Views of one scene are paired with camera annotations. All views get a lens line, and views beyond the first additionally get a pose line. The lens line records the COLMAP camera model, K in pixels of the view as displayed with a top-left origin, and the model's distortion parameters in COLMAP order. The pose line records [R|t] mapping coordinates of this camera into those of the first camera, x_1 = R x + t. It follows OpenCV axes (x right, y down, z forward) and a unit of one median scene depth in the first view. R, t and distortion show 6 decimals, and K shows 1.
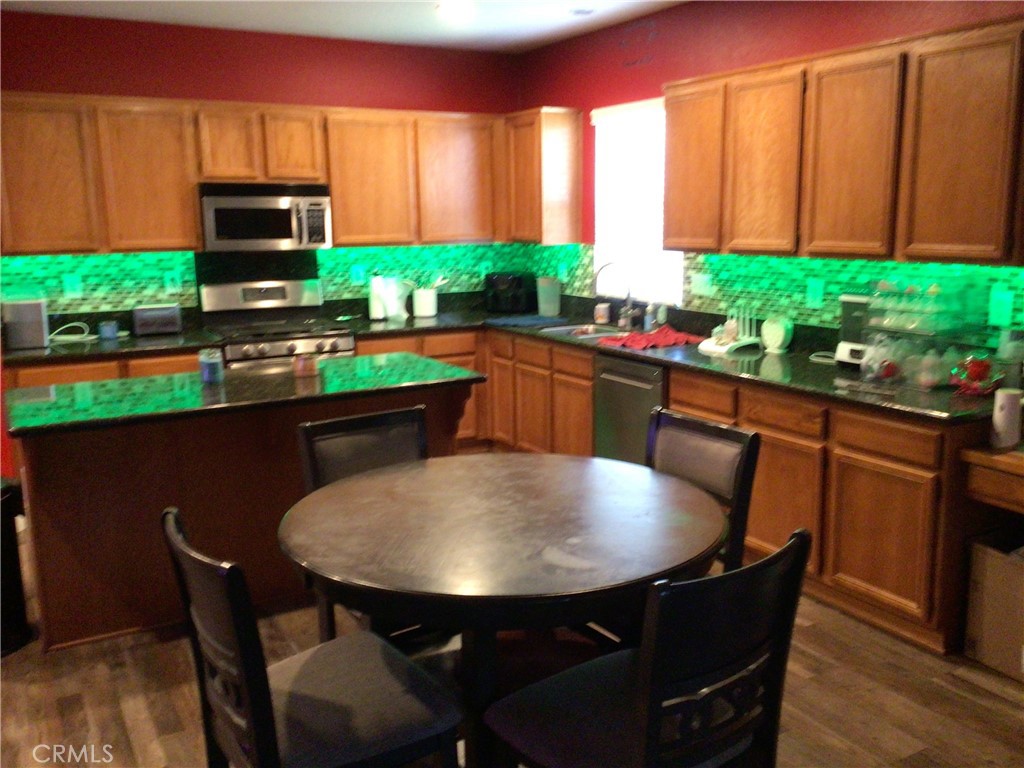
lens RADIAL K [[909.4, 0, 514.9], [0, 909.4, 382.5], [0, 0, 1]] dist [0.120995, -0.167254]
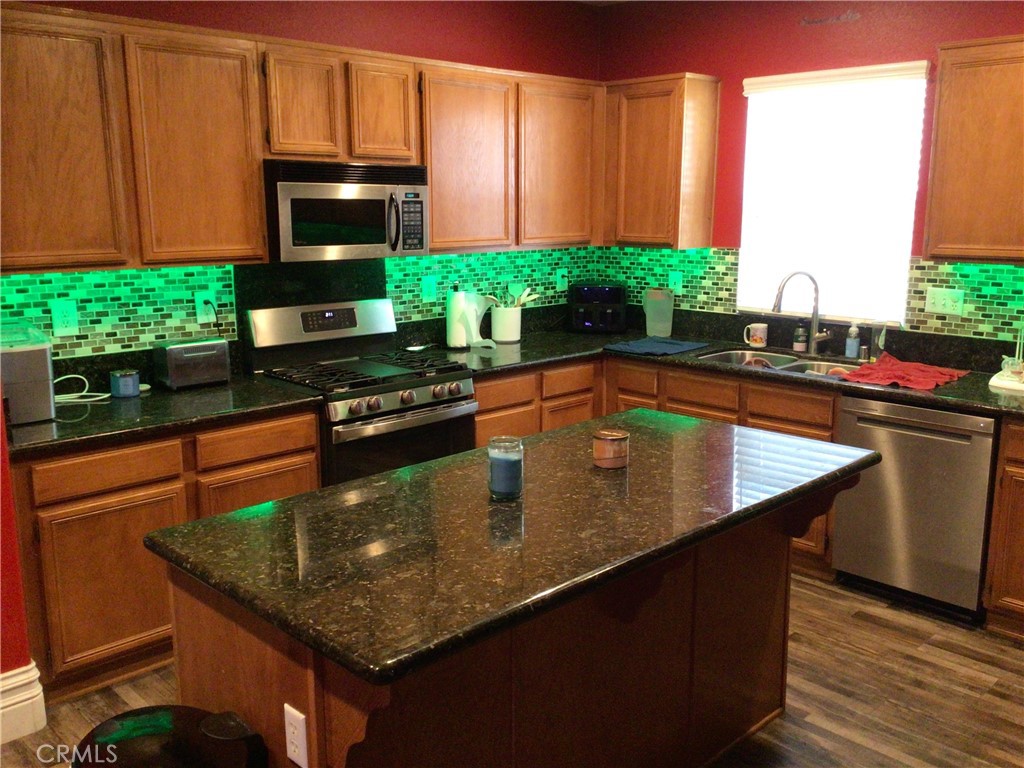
lens RADIAL K [[909.4, 0, 511.6], [0, 909.4, 383.2], [0, 0, 1]] dist [0.120995, -0.167254]
pose [[0.967920, -0.036417, 0.248605, -0.333304], [0.033676, 0.999316, 0.015271, -0.056749], [-0.248992, -0.006409, 0.968484, 0.295905]]
